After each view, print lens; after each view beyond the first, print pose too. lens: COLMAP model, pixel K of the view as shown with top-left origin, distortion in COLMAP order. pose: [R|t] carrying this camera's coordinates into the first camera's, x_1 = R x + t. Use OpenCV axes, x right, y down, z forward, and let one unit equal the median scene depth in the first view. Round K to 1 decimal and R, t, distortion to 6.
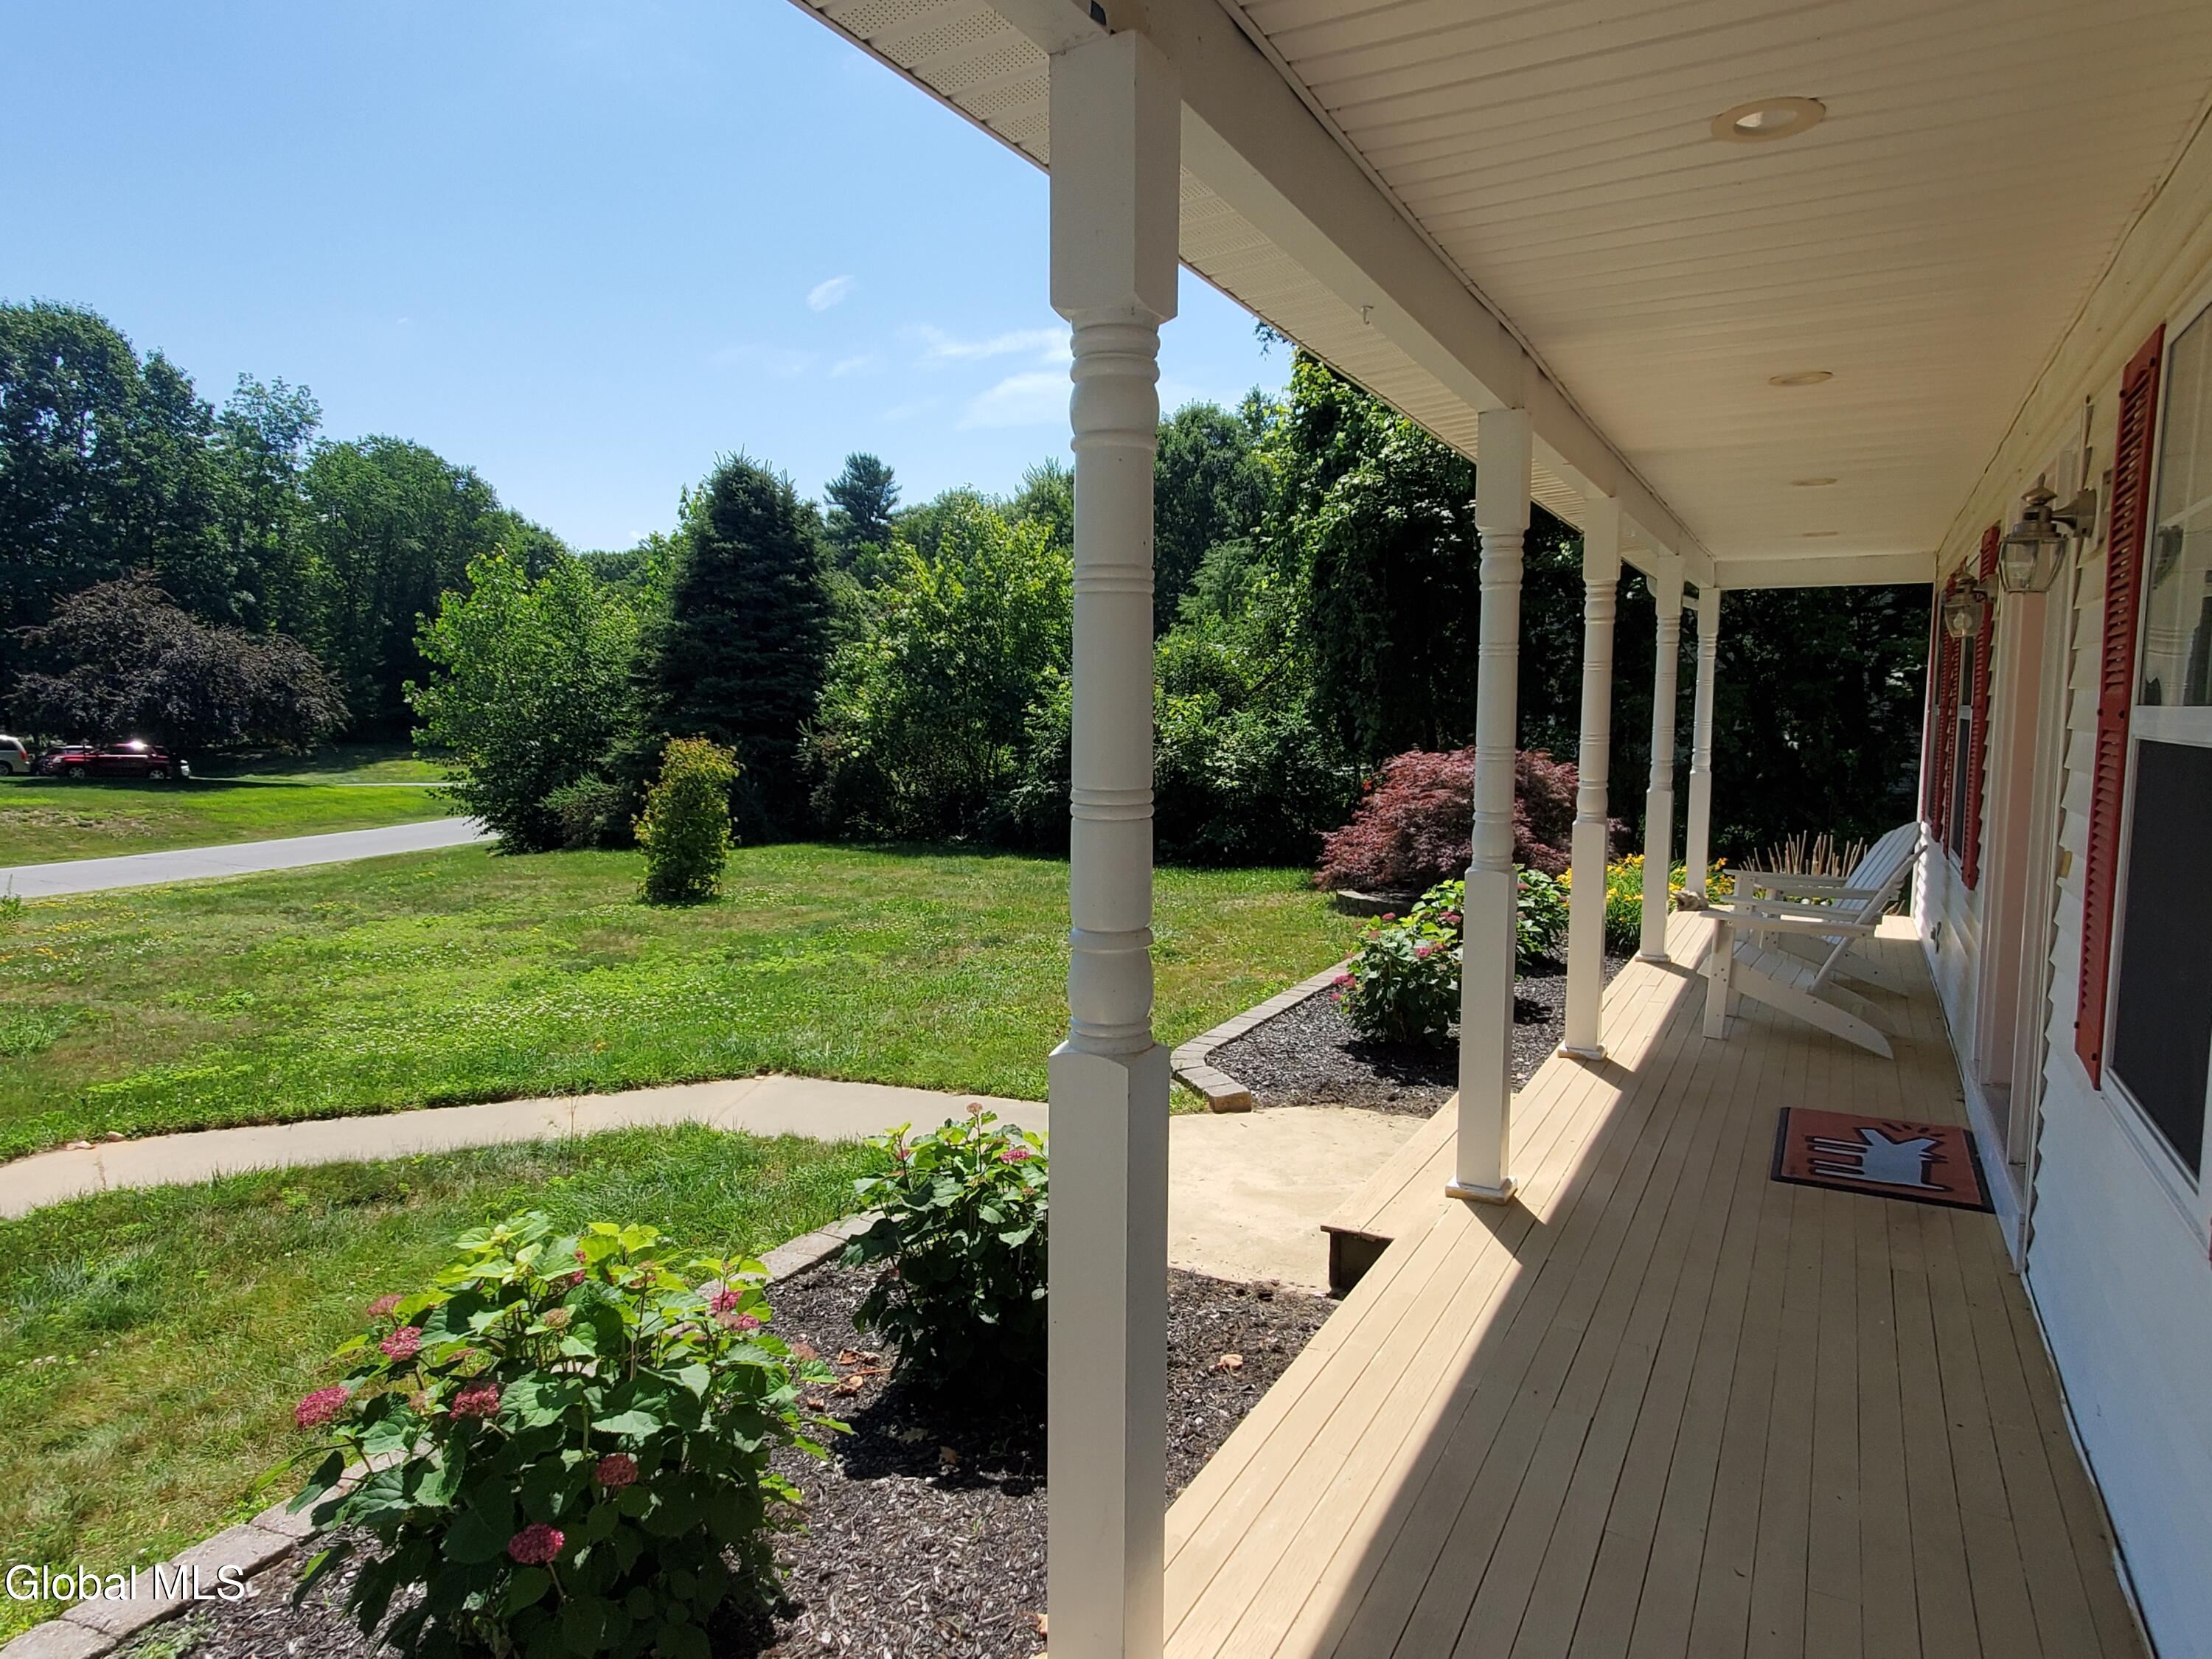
lens RADIAL K [[1154.4, 0, 1107.6], [0, 1154.4, 830.1], [0, 0, 1]] dist [0.005643, 0.000487]
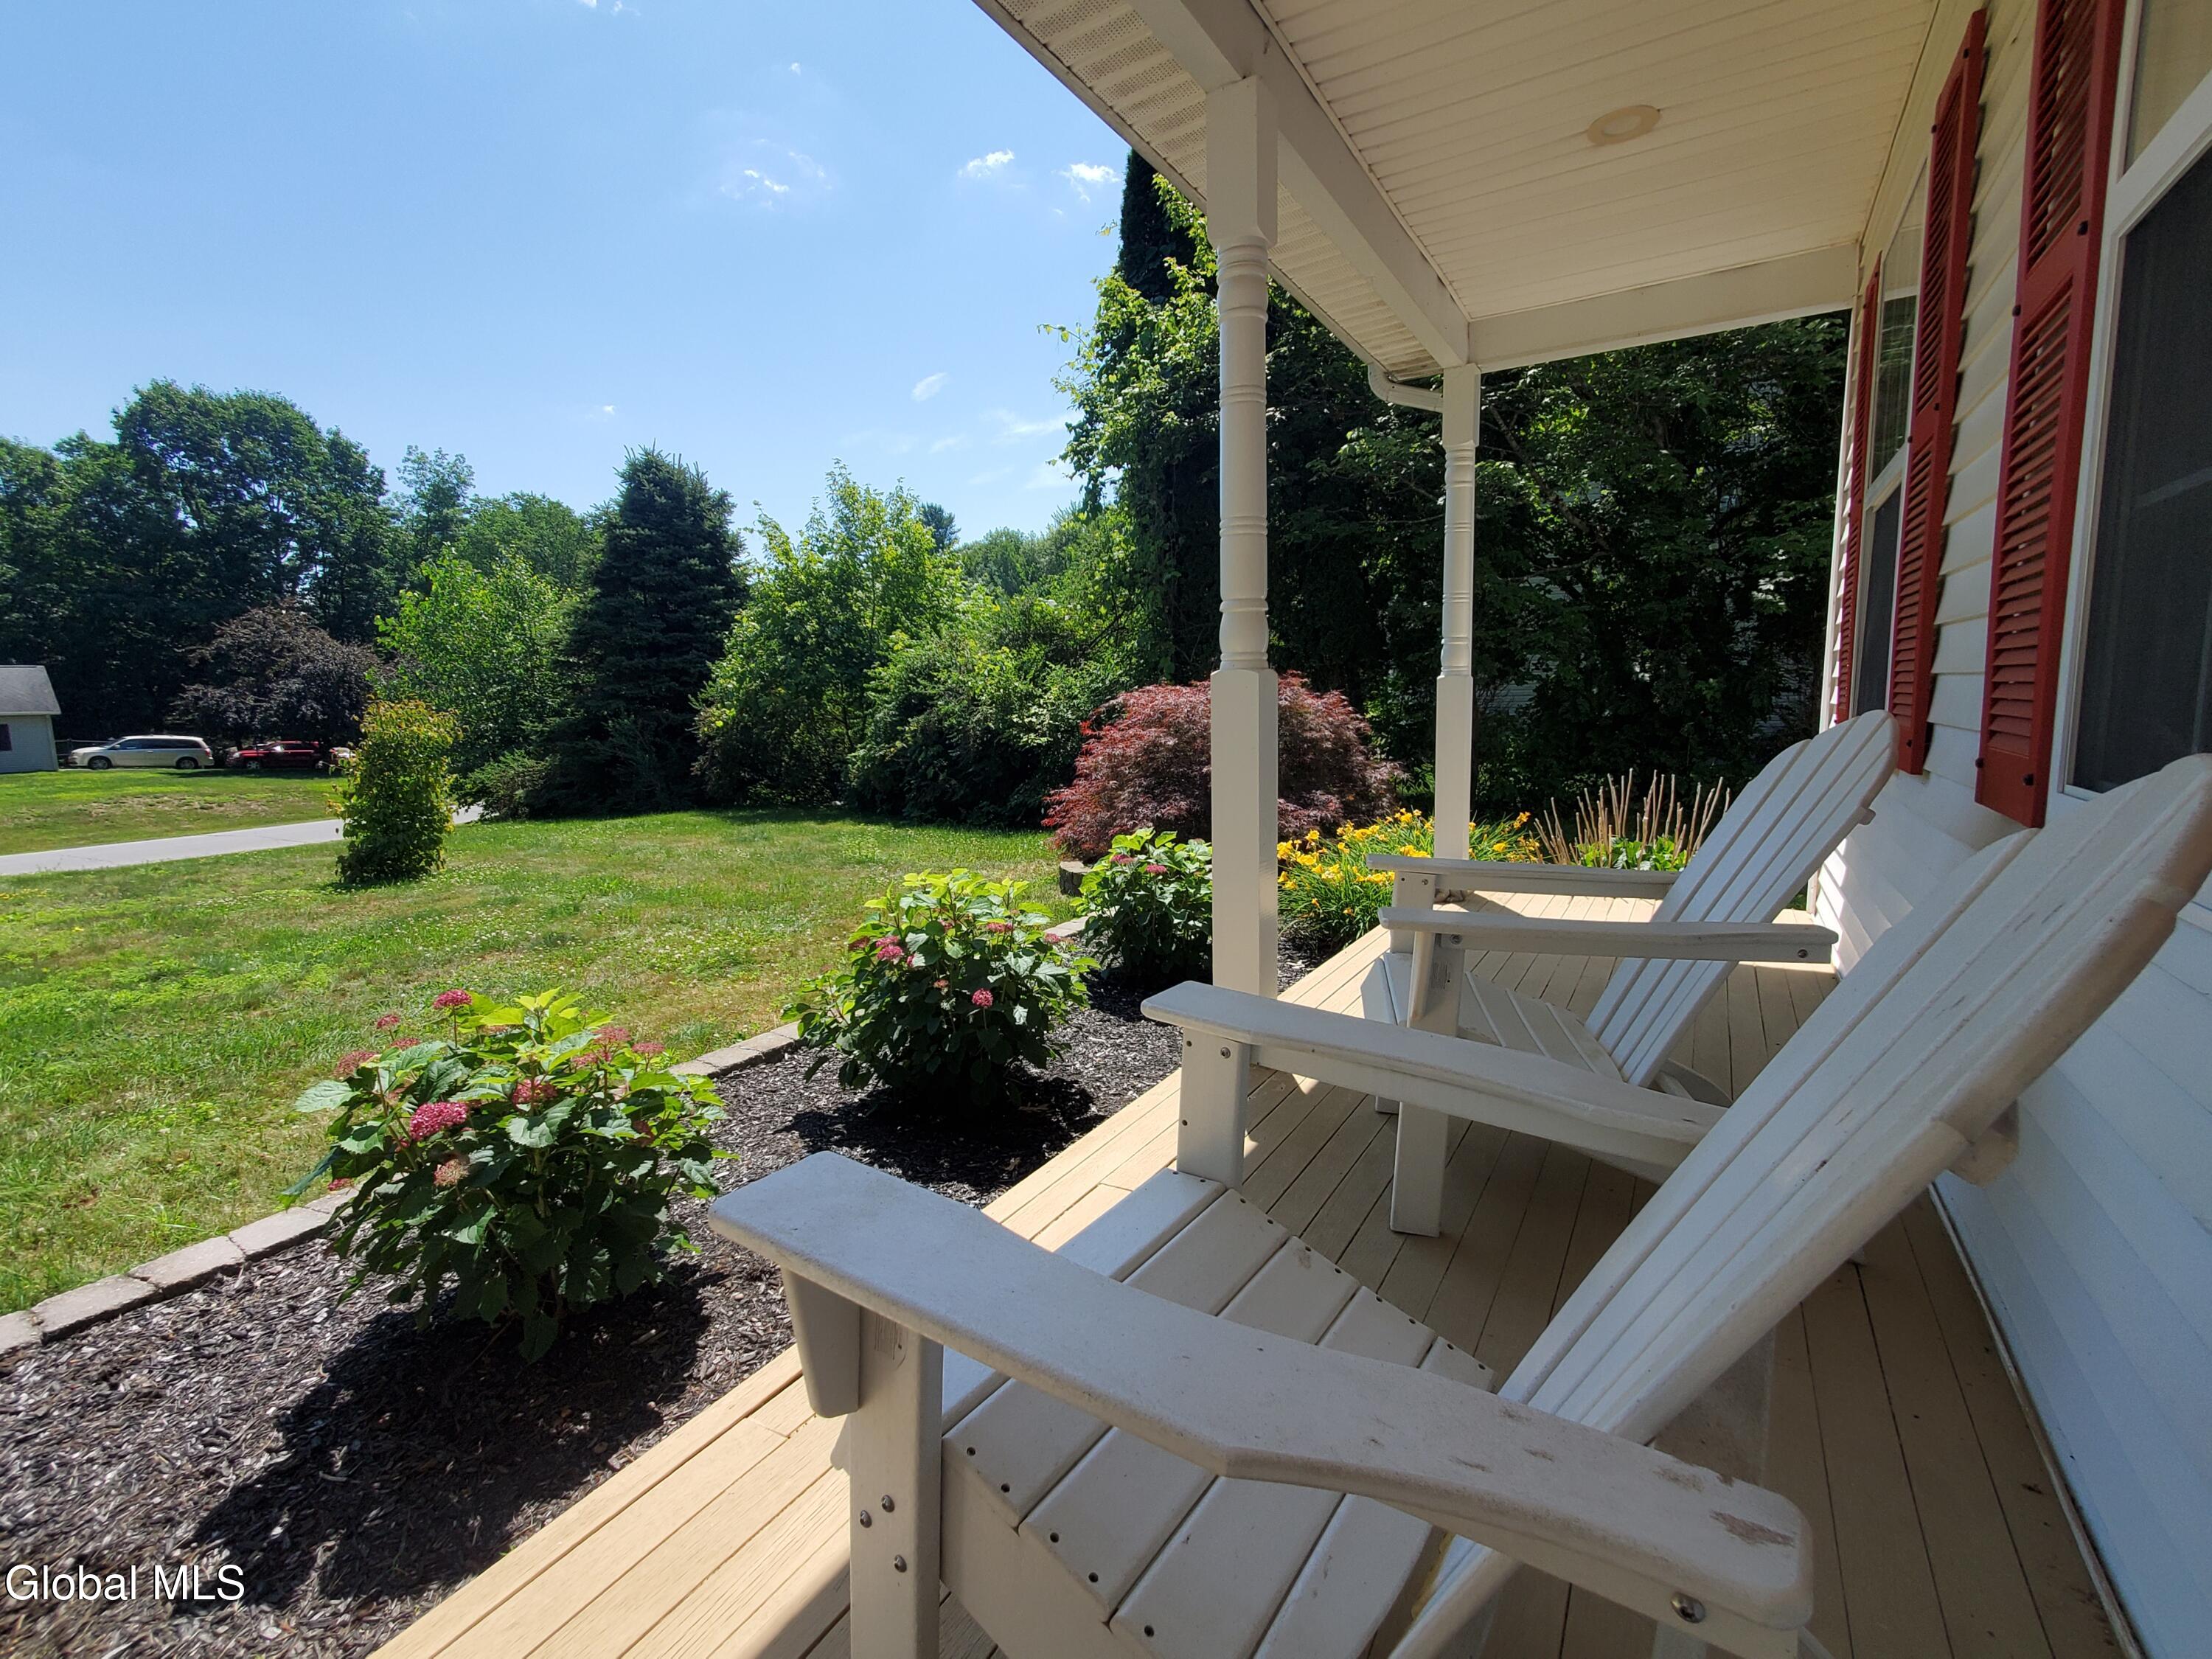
lens RADIAL K [[892.8, 0, 1104.5], [0, 892.8, 813.2], [0, 0, 1]] dist [0.002209, 0.000096]
pose [[0.999262, -0.021528, -0.031811, 0.122585], [0.022219, 0.999522, 0.021502, 0.003012], [0.031333, -0.022193, 0.999263, 0.186486]]
